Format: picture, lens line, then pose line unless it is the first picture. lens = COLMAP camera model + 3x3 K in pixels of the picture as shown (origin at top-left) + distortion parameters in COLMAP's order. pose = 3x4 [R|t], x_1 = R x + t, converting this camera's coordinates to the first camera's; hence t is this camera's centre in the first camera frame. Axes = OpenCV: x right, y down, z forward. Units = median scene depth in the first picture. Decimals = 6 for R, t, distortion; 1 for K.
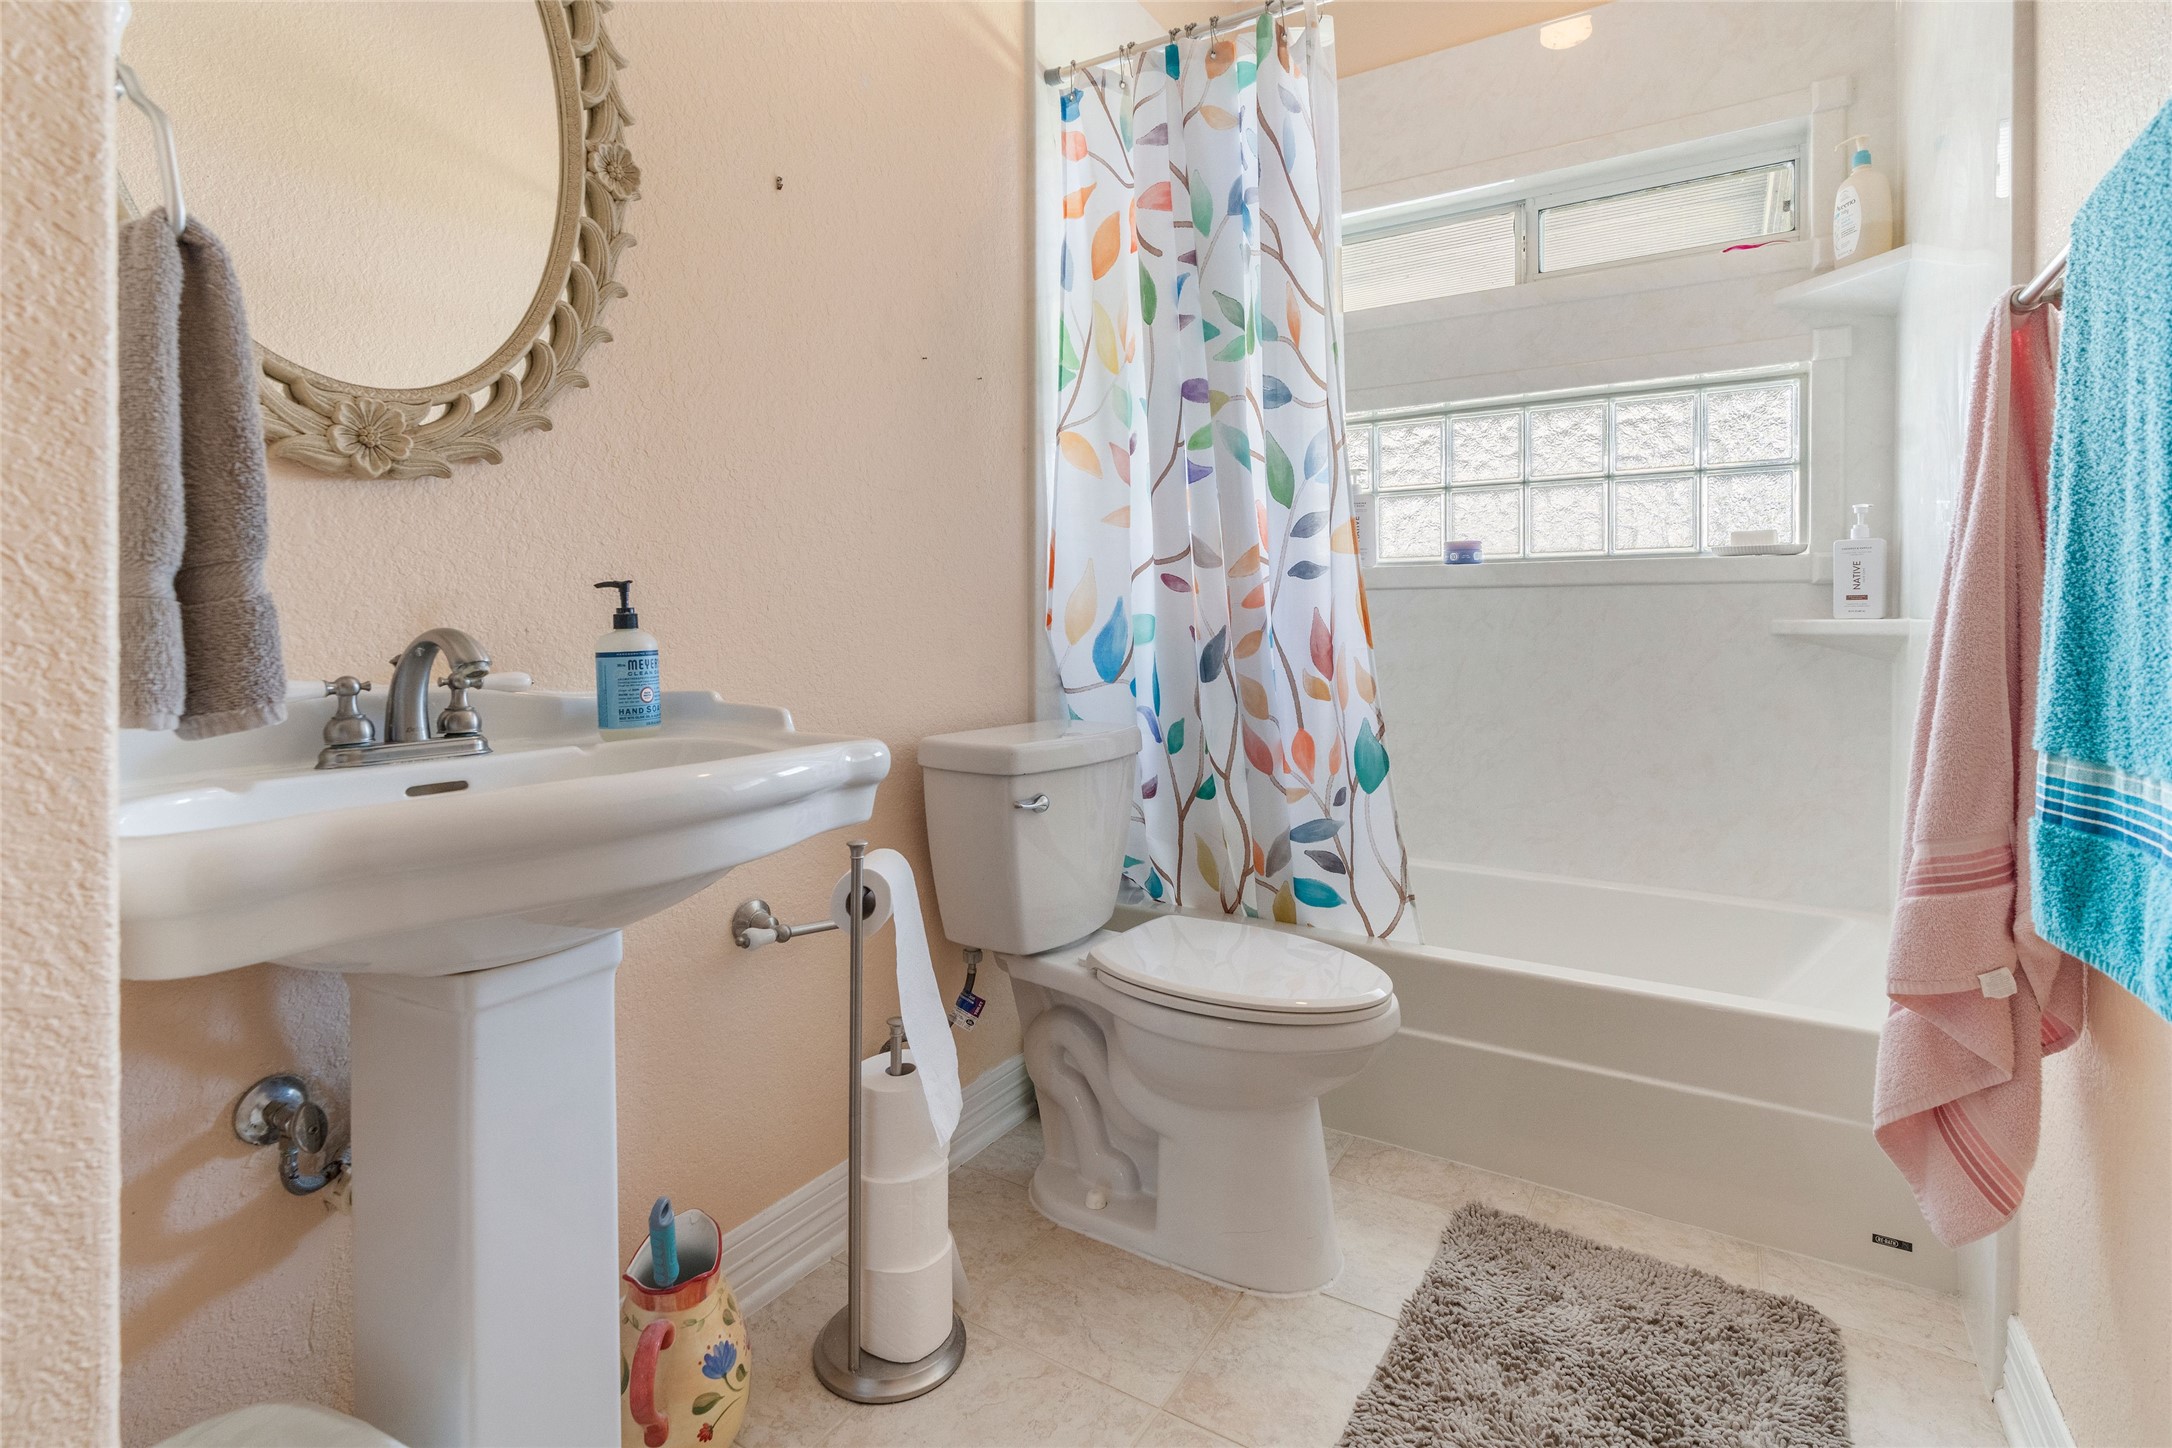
lens RADIAL K [[1112.2, 0, 1071.0], [0, 1112.2, 641.4], [0, 0, 1]] dist [-0.011383, 0.003593]
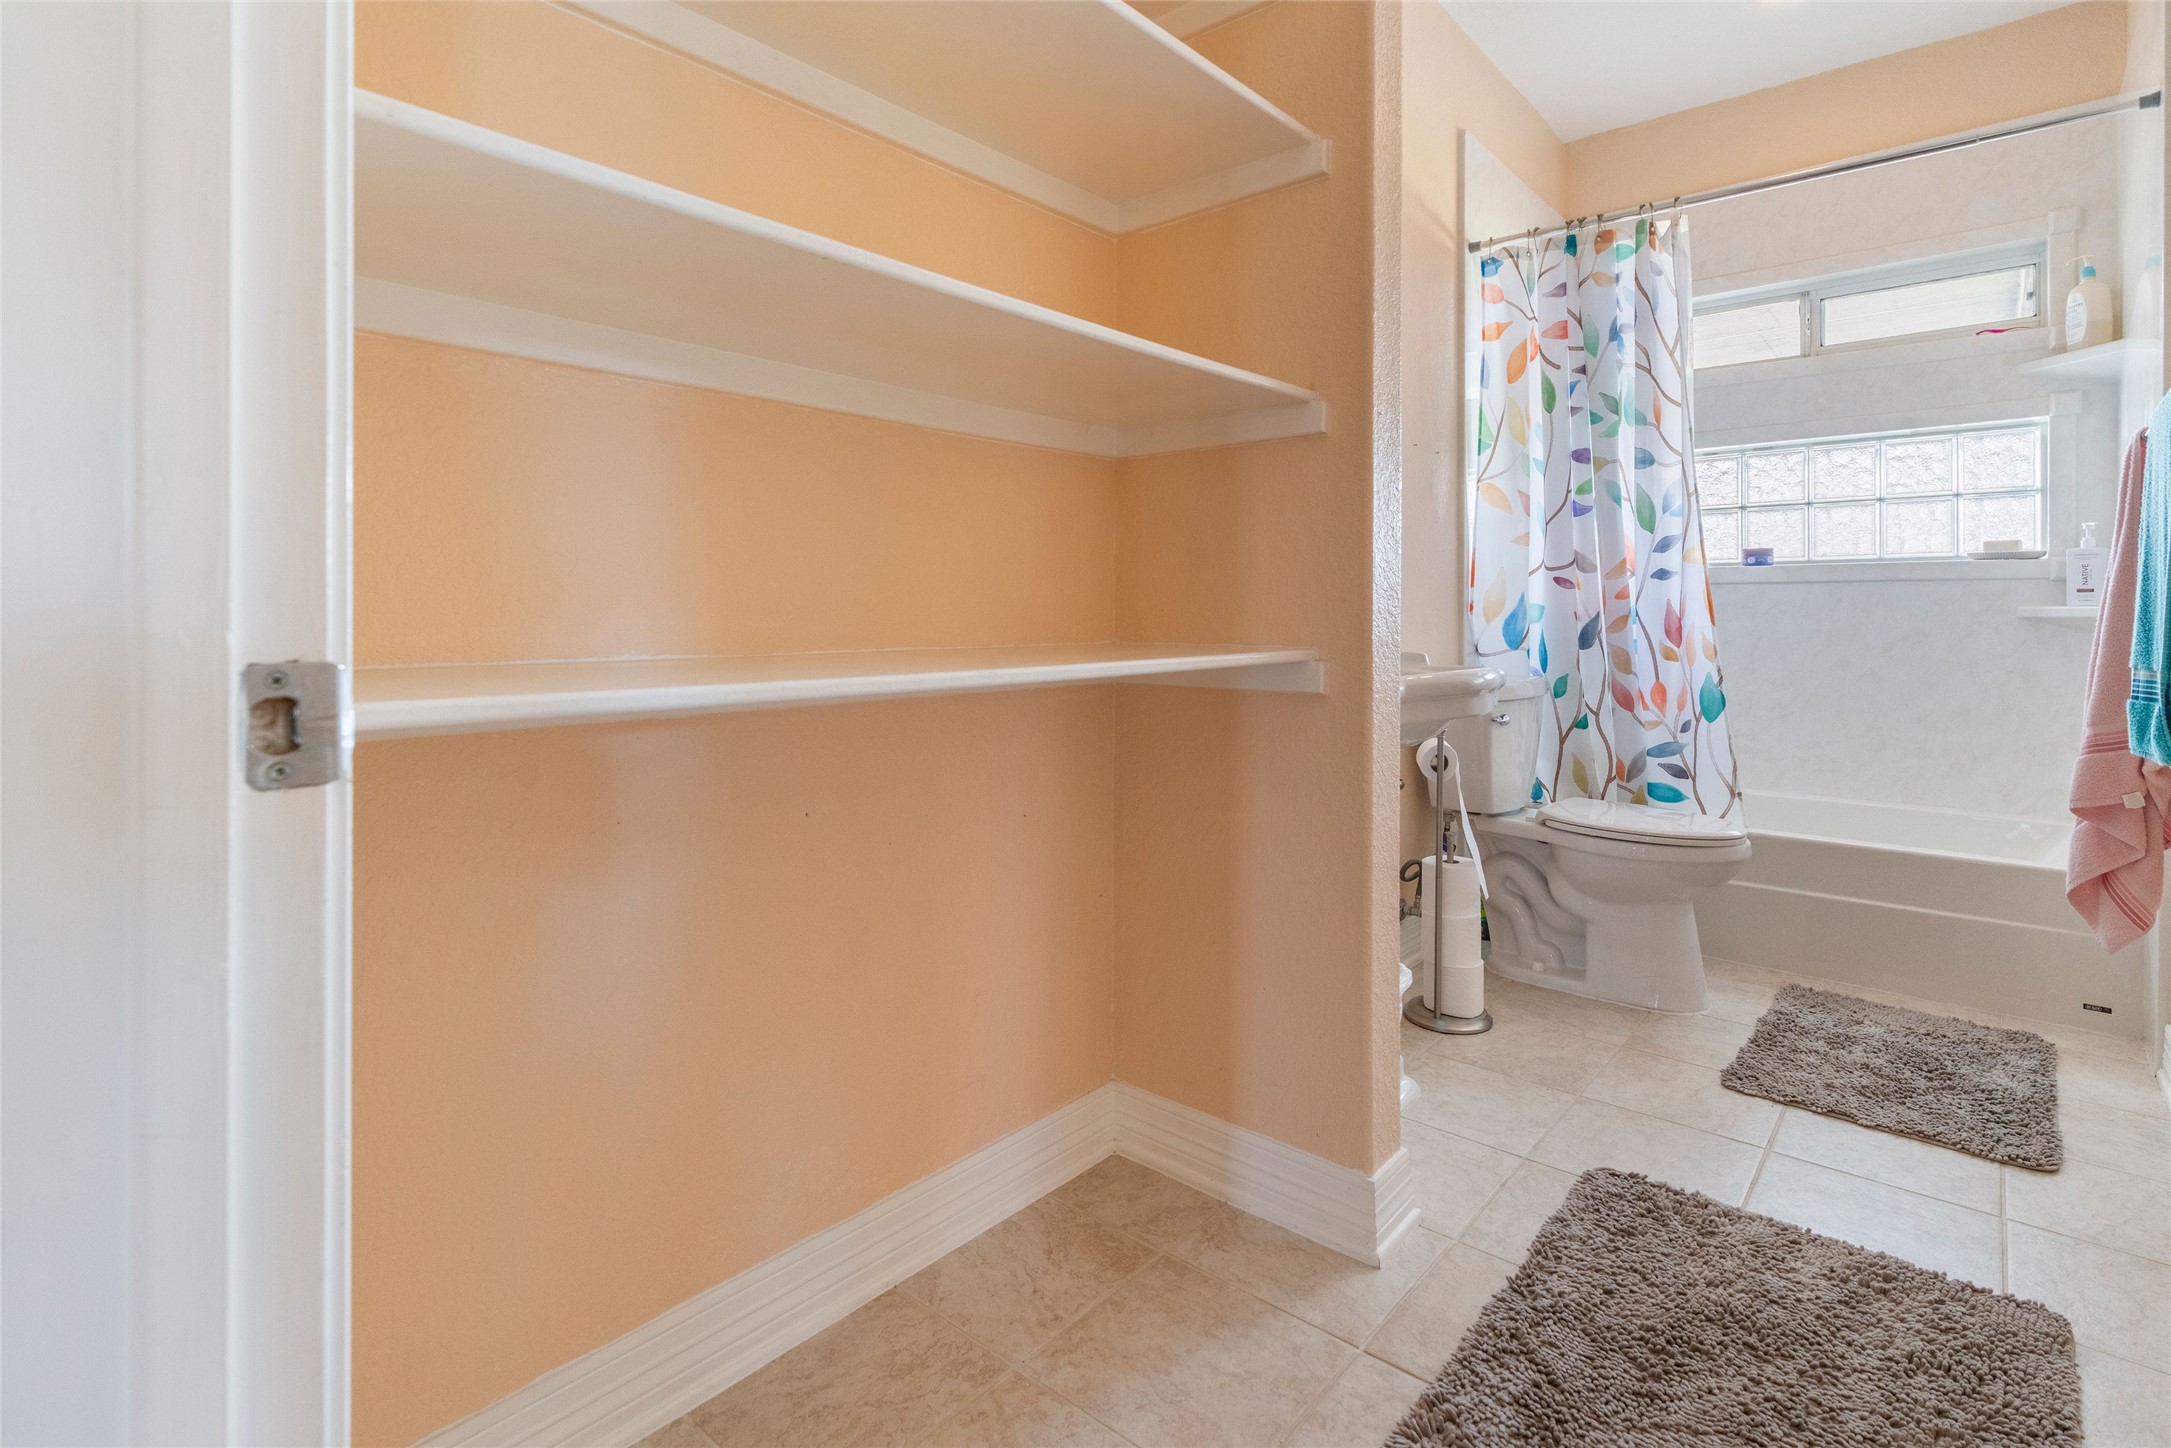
lens RADIAL K [[1111.7, 0, 1050.1], [0, 1111.7, 621.7], [0, 0, 1]] dist [-0.011383, 0.003593]
pose [[0.984980, 0.000749, -0.172668, -0.331224], [-0.001829, 0.999980, -0.006097, 0.010120], [0.172659, 0.006321, 0.984961, -0.592245]]
